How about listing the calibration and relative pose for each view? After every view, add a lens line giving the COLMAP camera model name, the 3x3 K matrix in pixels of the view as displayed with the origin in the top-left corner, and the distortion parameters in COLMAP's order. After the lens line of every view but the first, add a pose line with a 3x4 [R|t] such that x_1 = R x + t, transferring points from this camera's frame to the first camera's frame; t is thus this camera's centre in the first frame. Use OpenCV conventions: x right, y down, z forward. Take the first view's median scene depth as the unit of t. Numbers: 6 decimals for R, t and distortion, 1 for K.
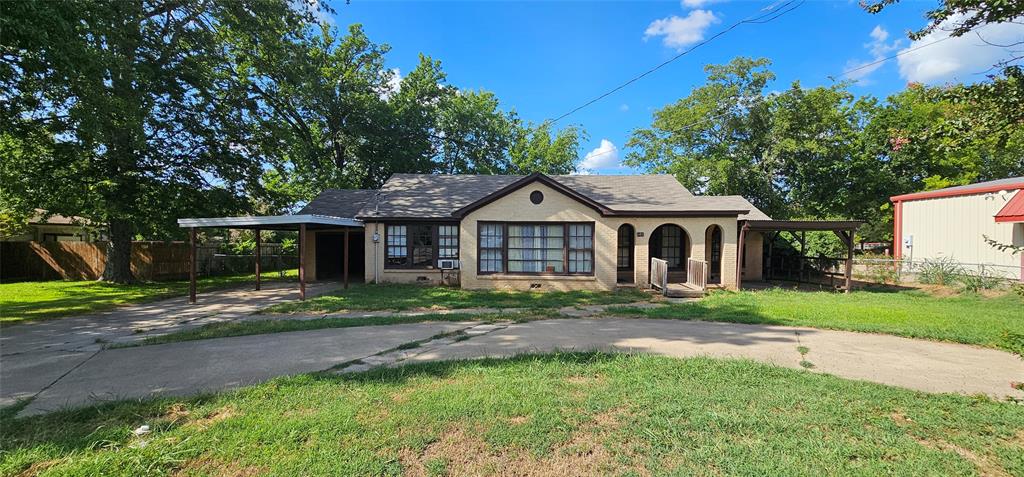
lens RADIAL K [[418.9, 0, 511.6], [0, 418.9, 242.0], [0, 0, 1]] dist [0.001059, 0.000593]
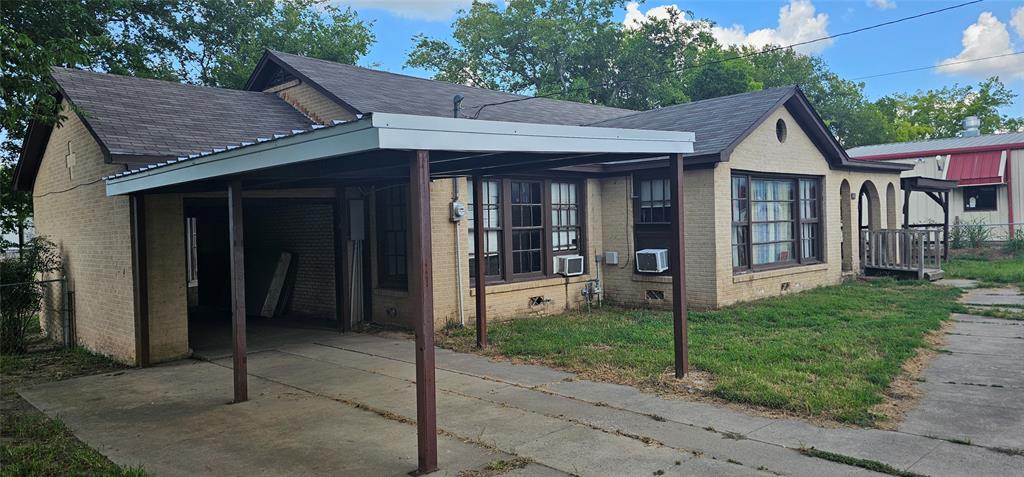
lens RADIAL K [[696.8, 0, 497.0], [0, 696.8, 236.9], [0, 0, 1]] dist [0.062369, -0.002263]
pose [[0.715893, -0.037508, 0.697201, -0.867884], [0.039420, 0.999135, 0.013276, 0.009400], [-0.697096, 0.017980, 0.716752, 0.574167]]
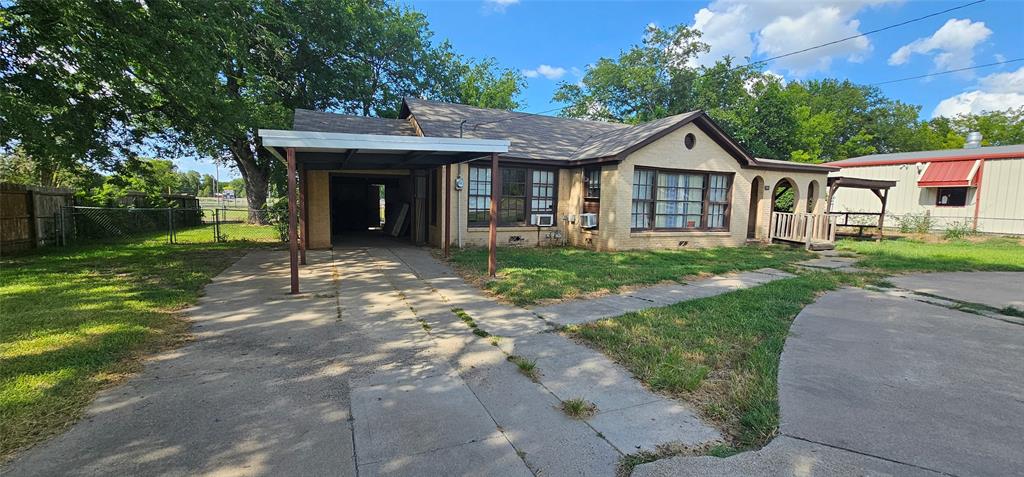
lens RADIAL K [[418.9, 0, 511.6], [0, 418.9, 242.0], [0, 0, 1]] dist [0.001059, 0.000593]
pose [[0.909037, -0.026137, 0.415895, -0.622365], [-0.015184, 0.995291, 0.095738, 0.022270], [-0.416439, -0.093344, 0.904359, 0.348096]]
